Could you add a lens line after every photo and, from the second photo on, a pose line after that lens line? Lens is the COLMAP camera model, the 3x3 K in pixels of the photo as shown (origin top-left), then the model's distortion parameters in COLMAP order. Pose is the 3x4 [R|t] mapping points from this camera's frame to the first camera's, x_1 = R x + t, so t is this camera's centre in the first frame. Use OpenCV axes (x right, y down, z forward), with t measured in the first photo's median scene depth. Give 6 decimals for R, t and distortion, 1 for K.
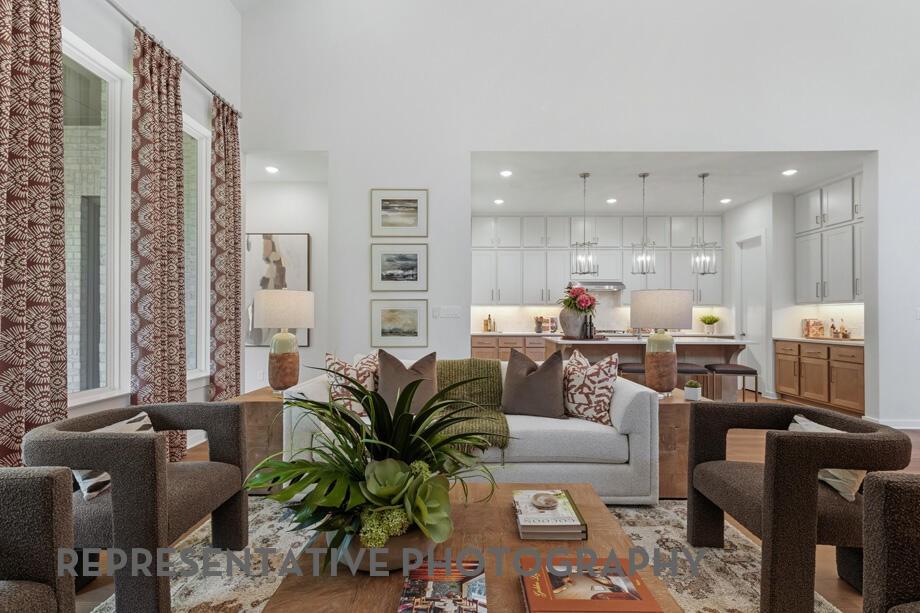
lens RADIAL K [[421.9, 0, 460.6], [0, 421.9, 312.1], [0, 0, 1]] dist [0.001639, 0.000396]
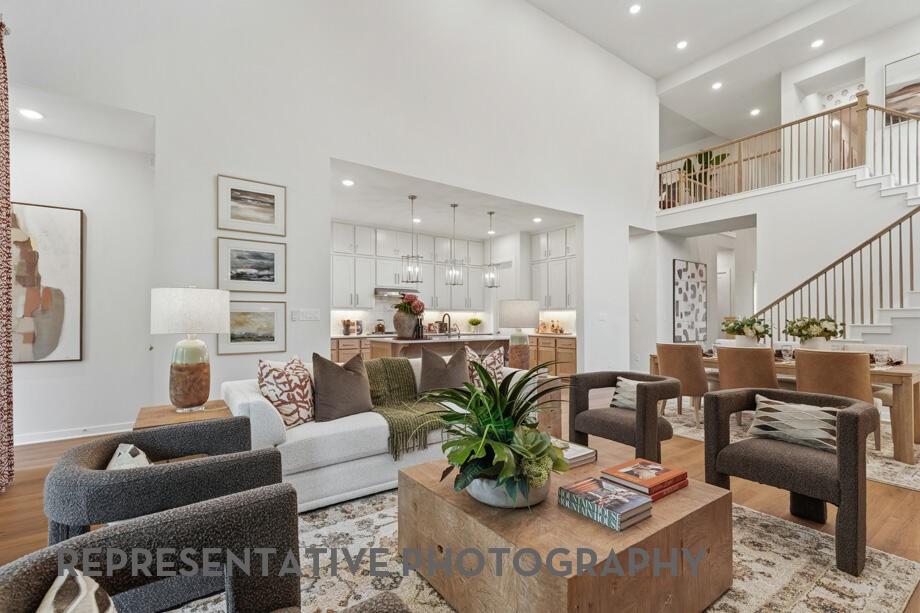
lens RADIAL K [[409.3, 0, 463.4], [0, 409.3, 313.1], [0, 0, 1]] dist [0.001278, -0.000082]
pose [[0.810103, 0.006342, 0.586254, -0.293770], [-0.003011, 0.999973, -0.006656, 0.000279], [-0.586280, 0.003627, 0.810100, 0.014216]]
